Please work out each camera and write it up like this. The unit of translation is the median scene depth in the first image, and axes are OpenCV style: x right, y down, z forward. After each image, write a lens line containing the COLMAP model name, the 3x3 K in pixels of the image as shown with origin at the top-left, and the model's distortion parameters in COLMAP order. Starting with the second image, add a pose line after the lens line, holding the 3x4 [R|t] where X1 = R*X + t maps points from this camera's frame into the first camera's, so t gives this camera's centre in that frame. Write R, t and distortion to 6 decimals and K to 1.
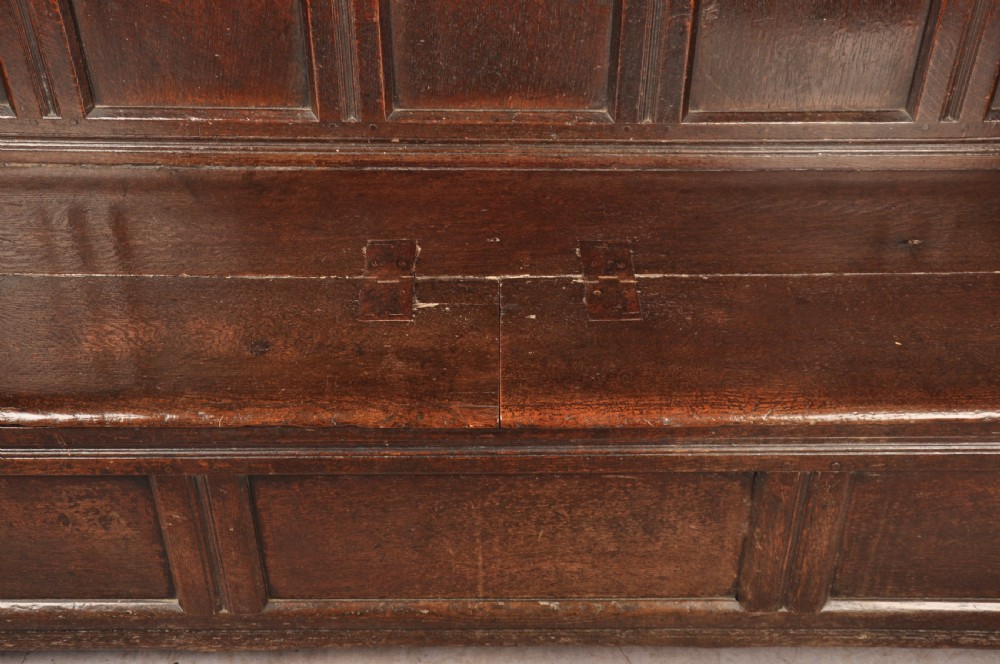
lens RADIAL K [[1268.2, 0, 494.7], [0, 1268.2, 342.6], [0, 0, 1]] dist [0.085993, 0.000000]
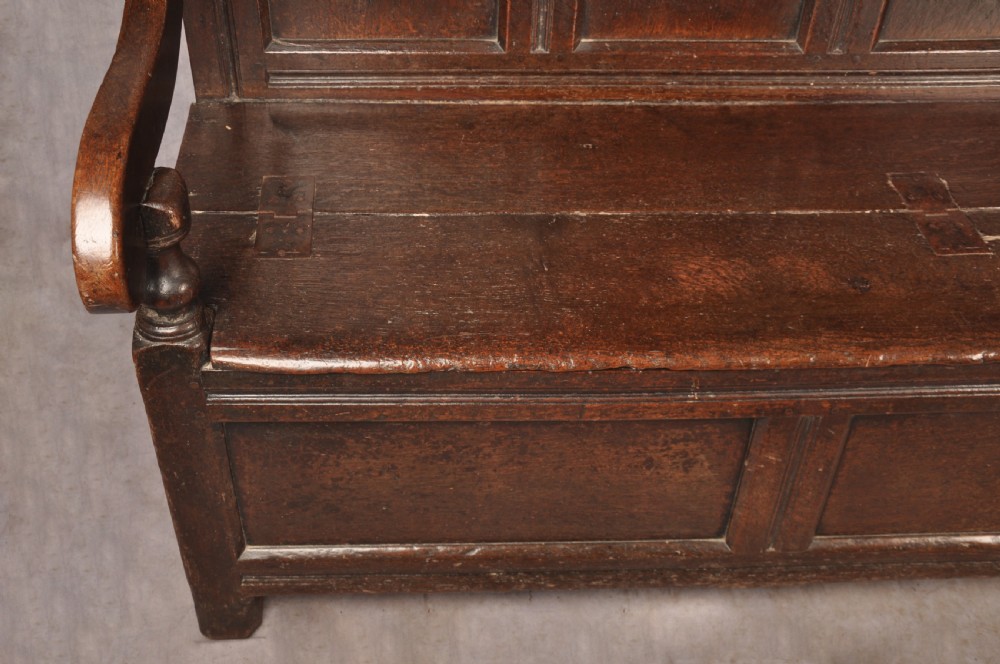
lens RADIAL K [[1099.5, 0, 480.3], [0, 1099.5, 343.1], [0, 0, 1]] dist [0.027270, 0.000000]
pose [[0.996796, -0.020090, 0.077420, -0.504240], [0.015488, 0.998103, 0.059590, -0.005307], [-0.078470, -0.058200, 0.995216, 0.171302]]
